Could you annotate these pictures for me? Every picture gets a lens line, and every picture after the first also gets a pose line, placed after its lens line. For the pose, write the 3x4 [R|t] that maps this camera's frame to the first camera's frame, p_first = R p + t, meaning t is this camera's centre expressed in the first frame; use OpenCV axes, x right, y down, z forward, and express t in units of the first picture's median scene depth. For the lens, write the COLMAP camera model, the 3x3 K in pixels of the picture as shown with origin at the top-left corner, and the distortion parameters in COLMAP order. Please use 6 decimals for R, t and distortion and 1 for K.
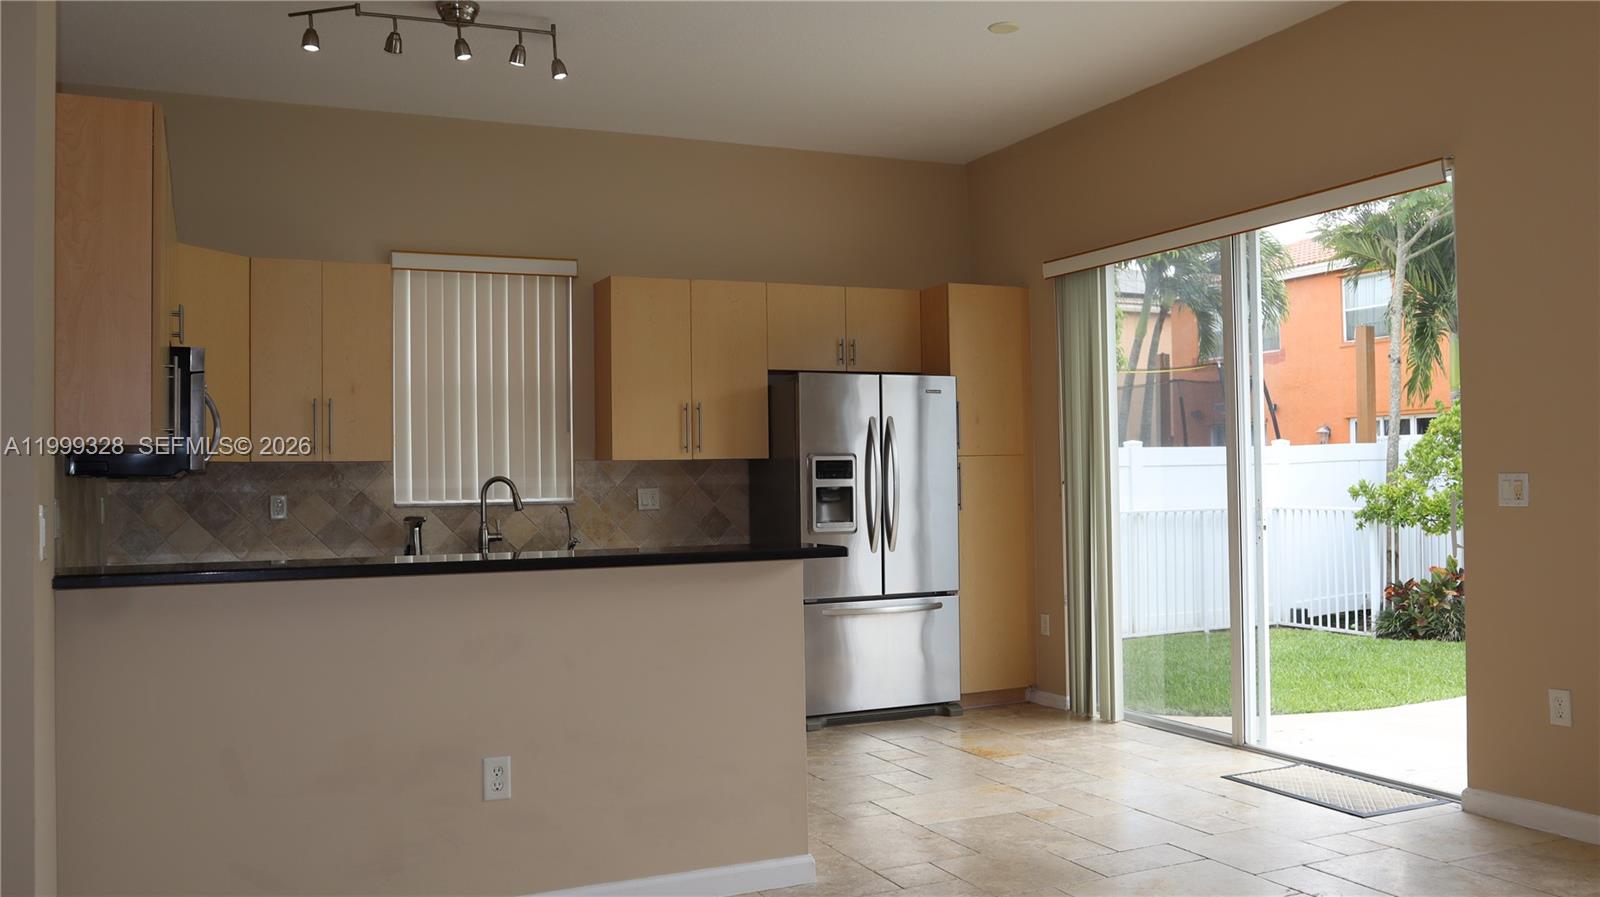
lens RADIAL K [[1263.1, 0, 793.1], [0, 1263.1, 451.9], [0, 0, 1]] dist [-0.007994, -0.002651]
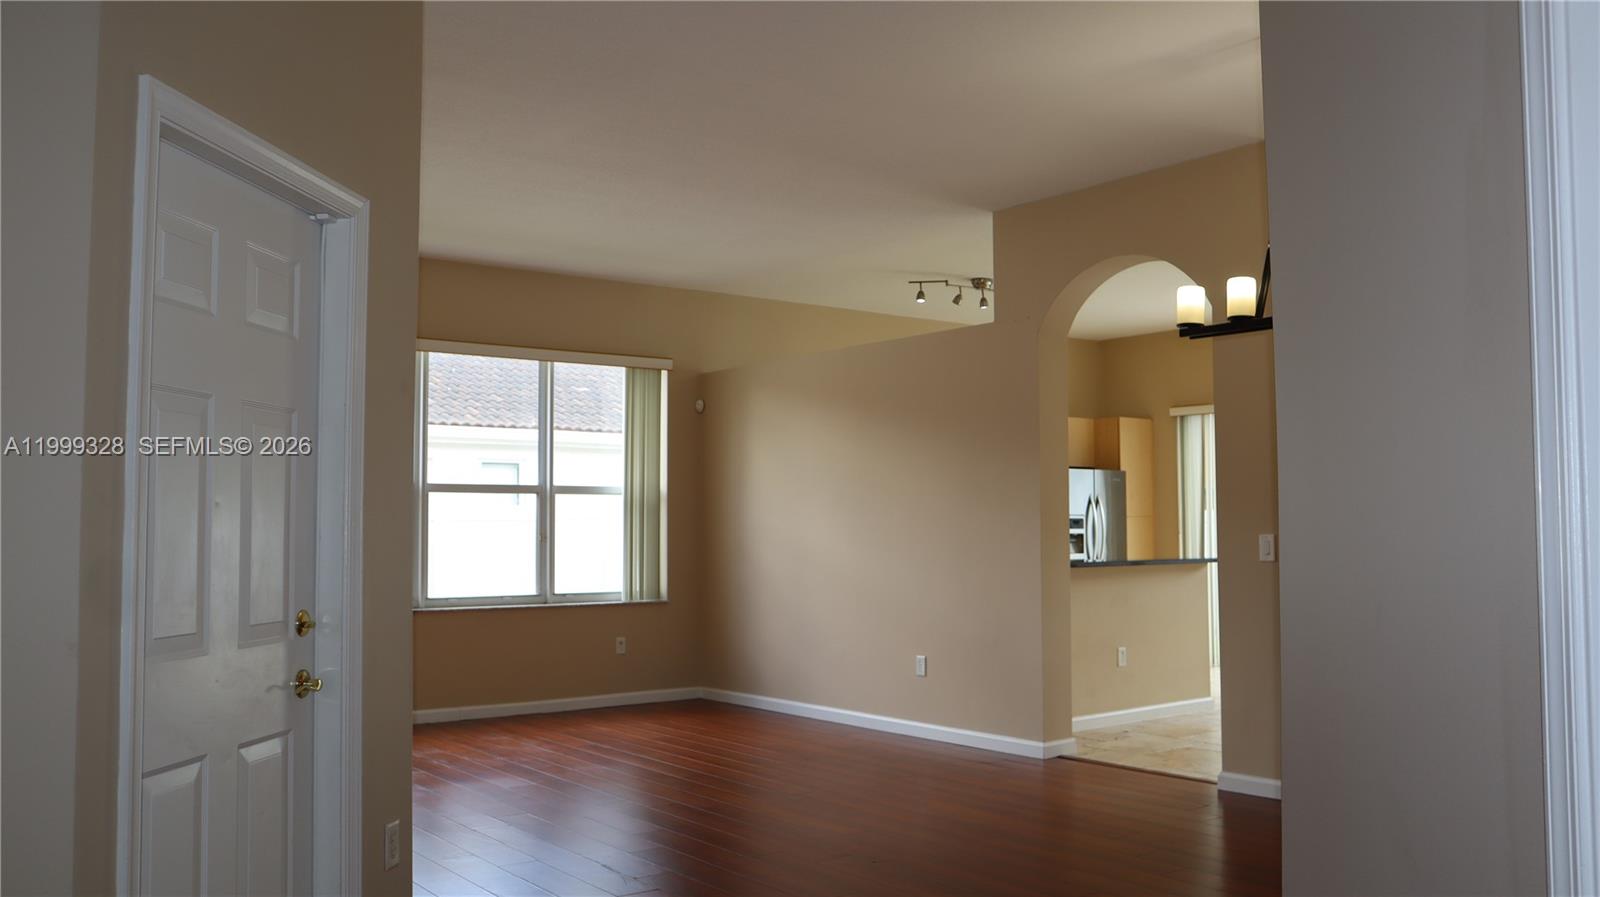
lens RADIAL K [[1263.1, 0, 805.6], [0, 1263.1, 449.5], [0, 0, 1]] dist [-0.007994, -0.002651]
pose [[0.968906, 0.029031, 0.245721, -0.762427], [-0.017972, 0.998727, -0.047132, 0.000921], [-0.246777, 0.041250, 0.968194, -0.610534]]
